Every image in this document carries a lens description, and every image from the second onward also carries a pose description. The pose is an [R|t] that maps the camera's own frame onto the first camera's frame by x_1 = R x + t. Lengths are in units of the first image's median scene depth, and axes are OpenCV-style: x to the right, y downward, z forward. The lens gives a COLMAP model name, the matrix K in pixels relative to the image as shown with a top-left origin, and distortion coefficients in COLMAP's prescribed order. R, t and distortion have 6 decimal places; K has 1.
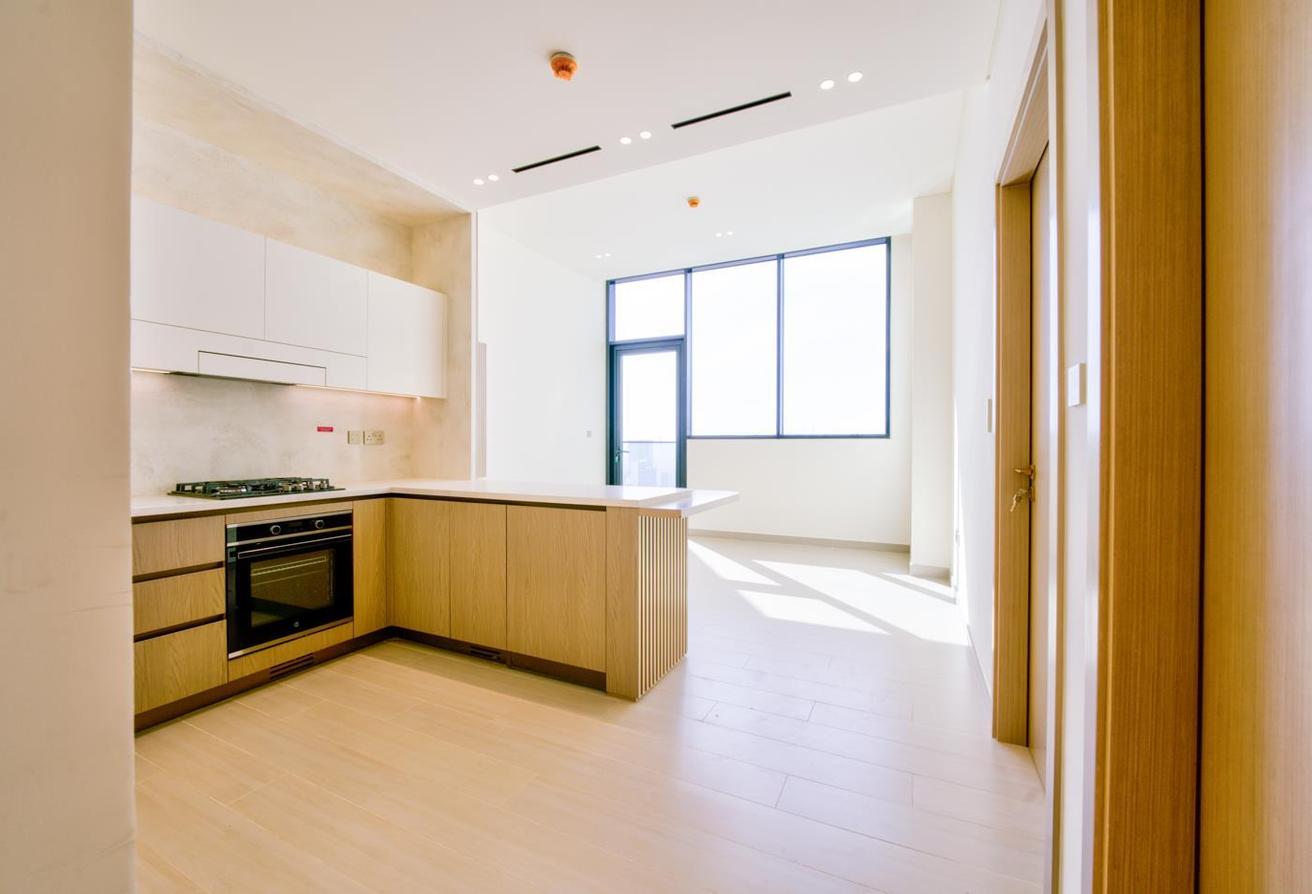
lens RADIAL K [[532.4, 0, 648.0], [0, 532.4, 449.2], [0, 0, 1]] dist [-0.007507, -0.002815]
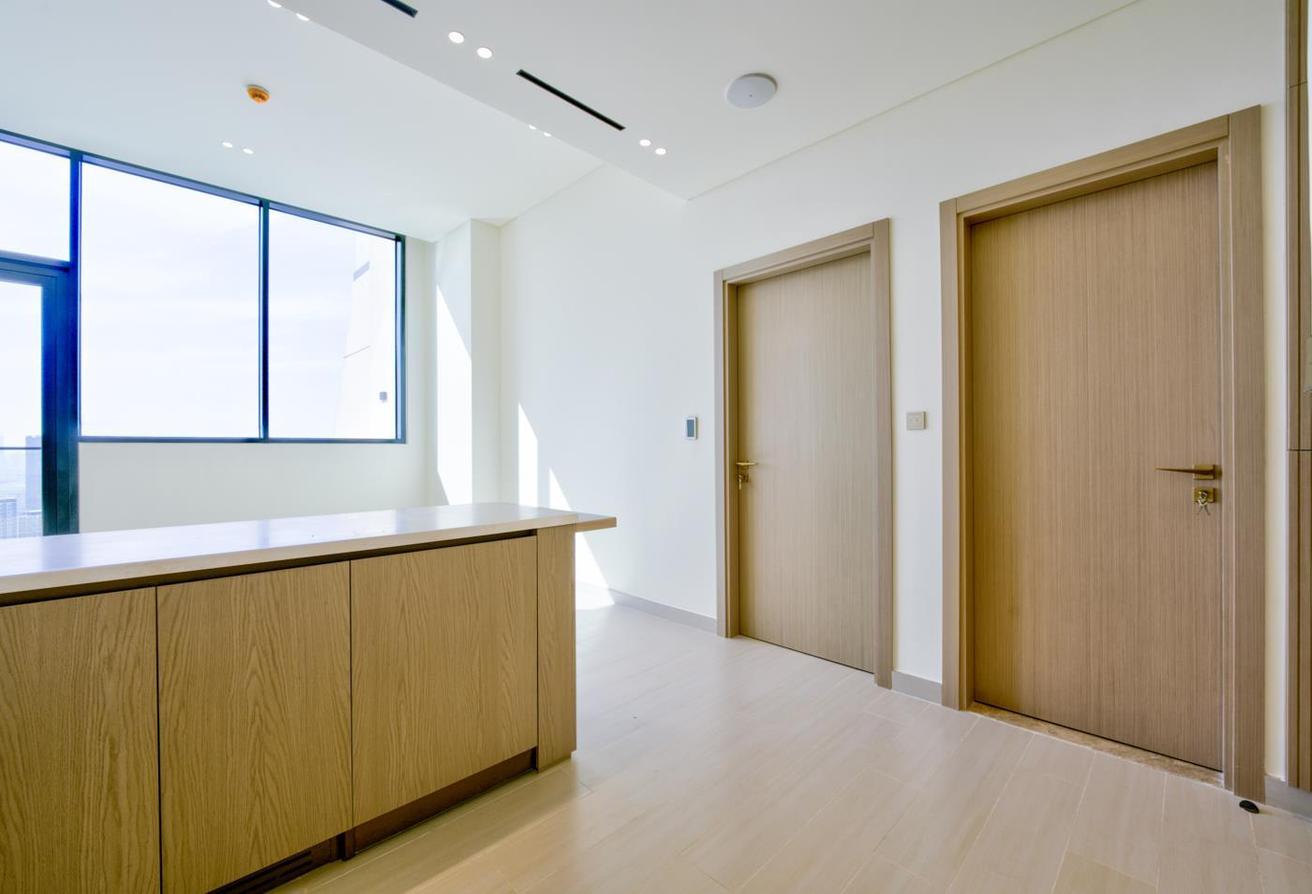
lens RADIAL K [[532.4, 0, 651.7], [0, 532.4, 452.9], [0, 0, 1]] dist [-0.007507, -0.002815]
pose [[0.317726, -0.009138, 0.948139, -0.596260], [0.012755, 0.999904, 0.005363, -0.003688], [-0.948097, 0.010390, 0.317812, 0.472390]]
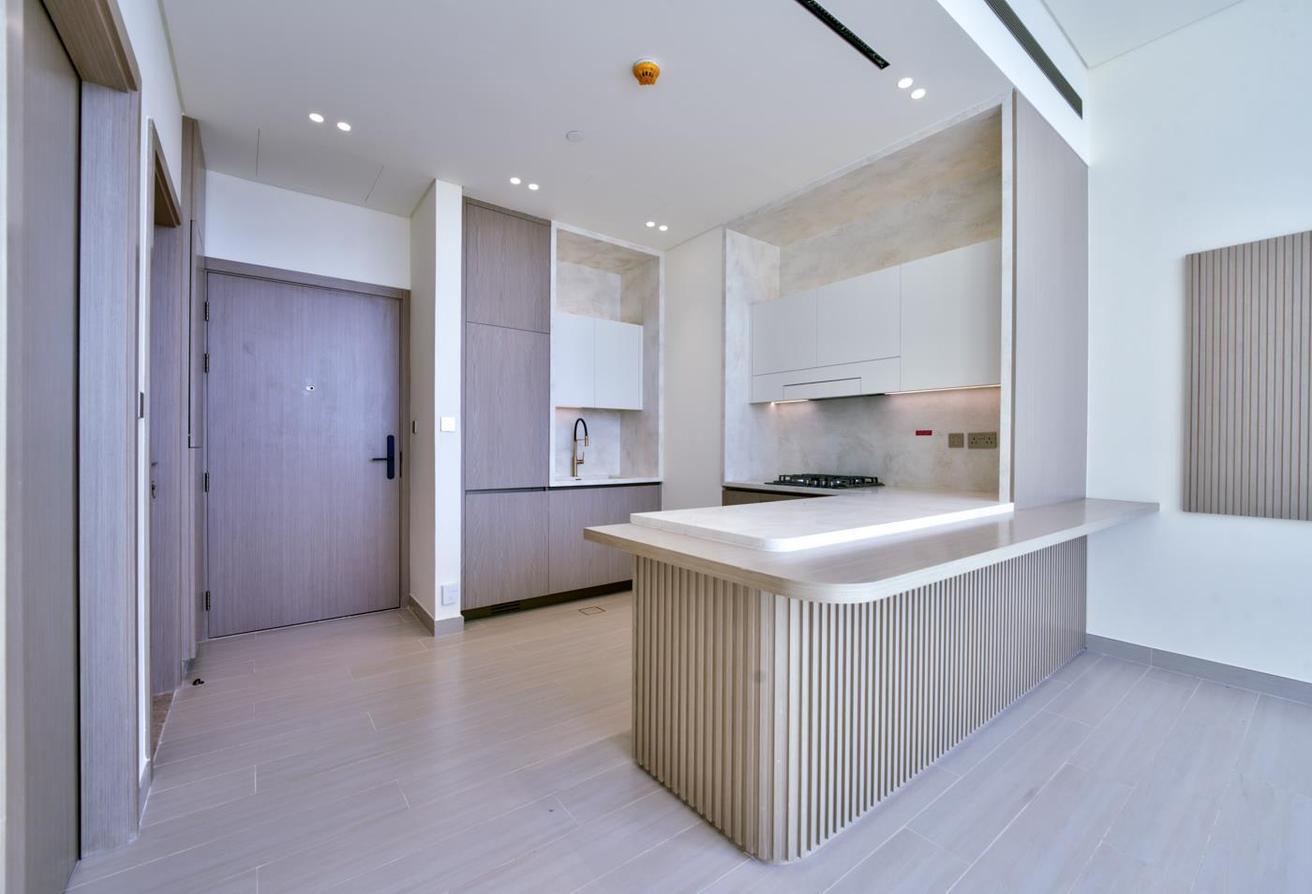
lens RADIAL K [[532.4, 0, 657.0], [0, 532.4, 448.4], [0, 0, 1]] dist [-0.007507, -0.002815]
pose [[-0.437804, 0.000432, -0.899070, 0.543616], [-0.013486, 0.999884, 0.007047, -0.009631], [0.898969, 0.015210, -0.437747, 1.078021]]
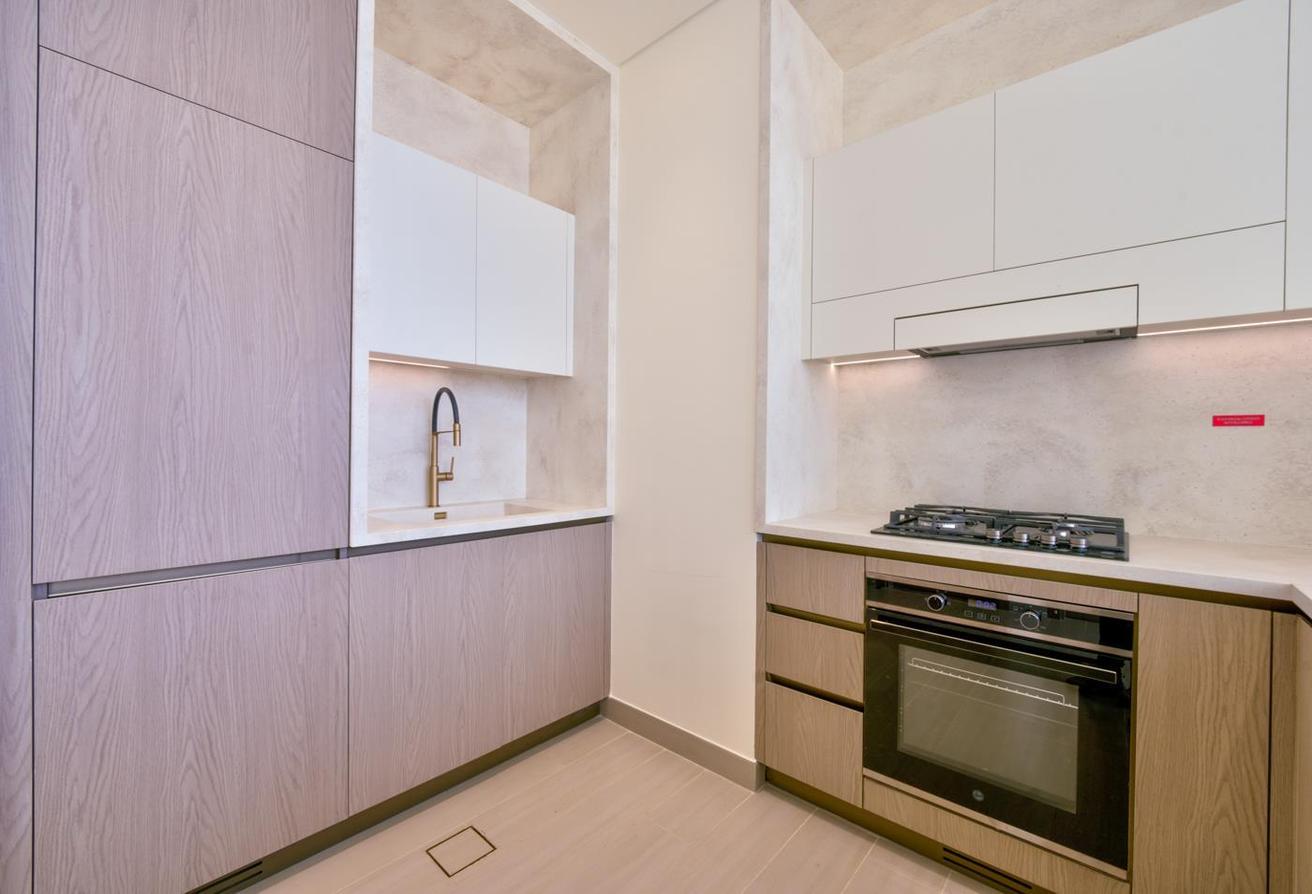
lens RADIAL K [[532.4, 0, 655.5], [0, 532.4, 449.1], [0, 0, 1]] dist [-0.007507, -0.002815]
pose [[-0.260869, -0.000366, -0.965374, -0.065557], [-0.019808, 0.999791, 0.004974, -0.006679], [0.965171, 0.020419, -0.260822, 0.705780]]
